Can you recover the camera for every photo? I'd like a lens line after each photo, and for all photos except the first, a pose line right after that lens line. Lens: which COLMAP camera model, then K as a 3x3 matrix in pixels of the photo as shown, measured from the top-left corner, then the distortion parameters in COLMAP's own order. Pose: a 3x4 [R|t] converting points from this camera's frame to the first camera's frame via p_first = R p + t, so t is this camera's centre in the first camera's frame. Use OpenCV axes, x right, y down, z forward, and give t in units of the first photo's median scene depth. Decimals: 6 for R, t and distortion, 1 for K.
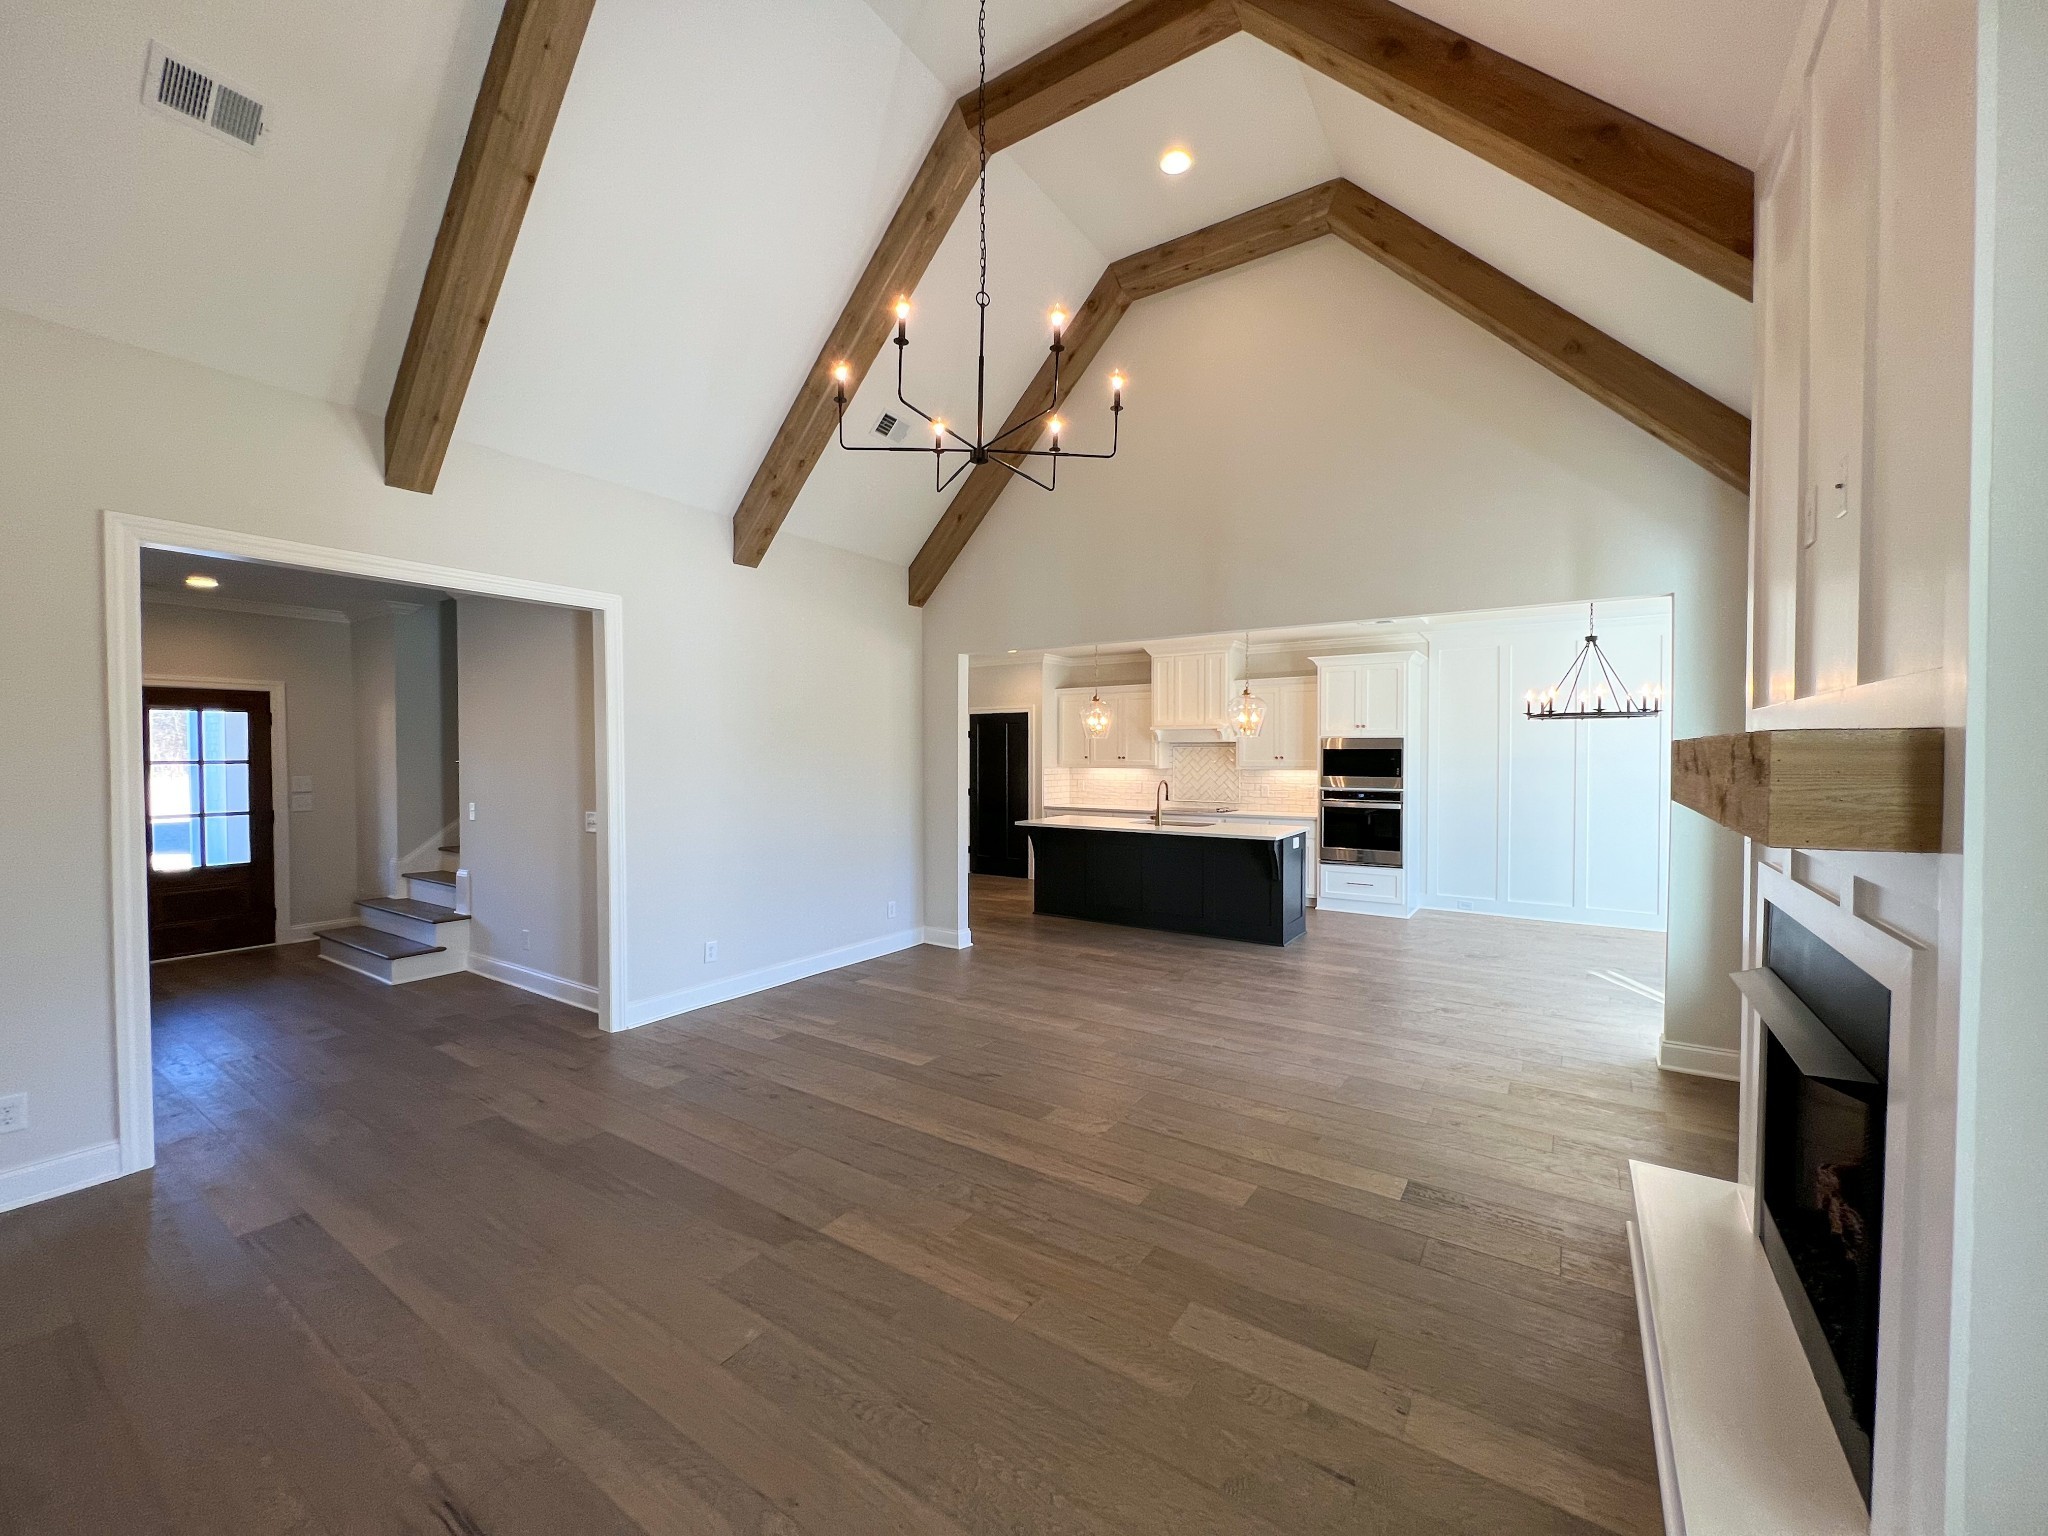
lens RADIAL K [[812.1, 0, 1043.7], [0, 812.1, 776.2], [0, 0, 1]] dist [-0.002480, 0.000438]
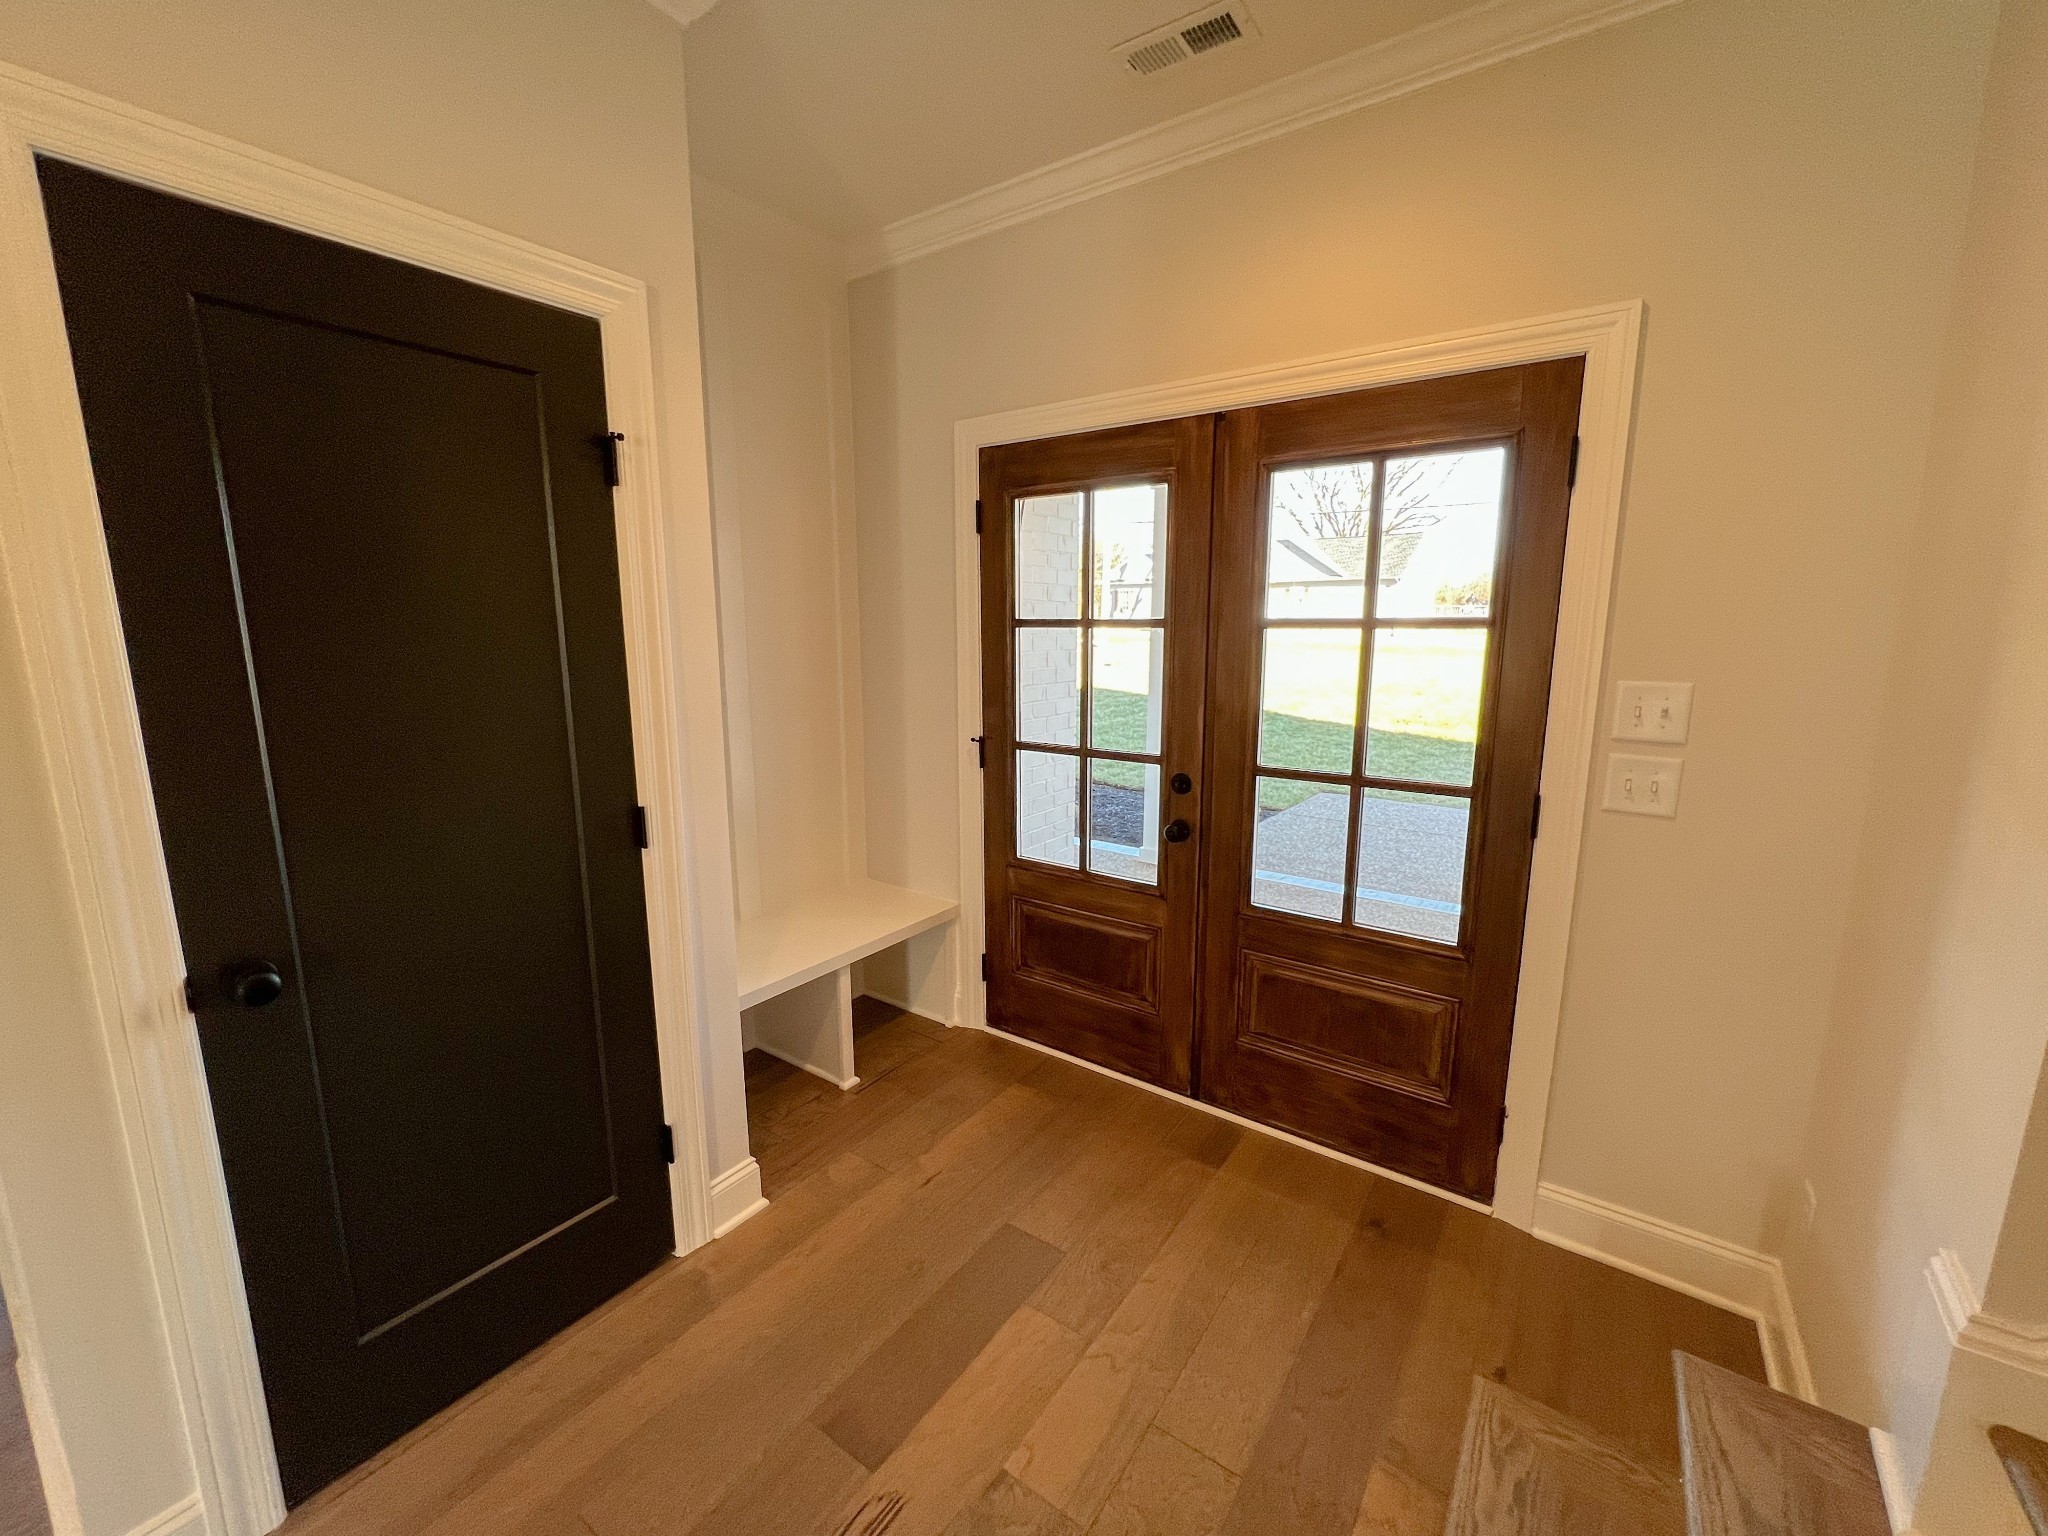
lens RADIAL K [[812.1, 0, 1027.6], [0, 812.1, 766.4], [0, 0, 1]] dist [-0.002480, 0.000438]
pose [[-0.039081, 0.174389, -0.983901, -0.668094], [-0.027031, 0.984108, 0.175500, -0.013304], [0.998870, 0.033455, -0.033746, 0.835093]]
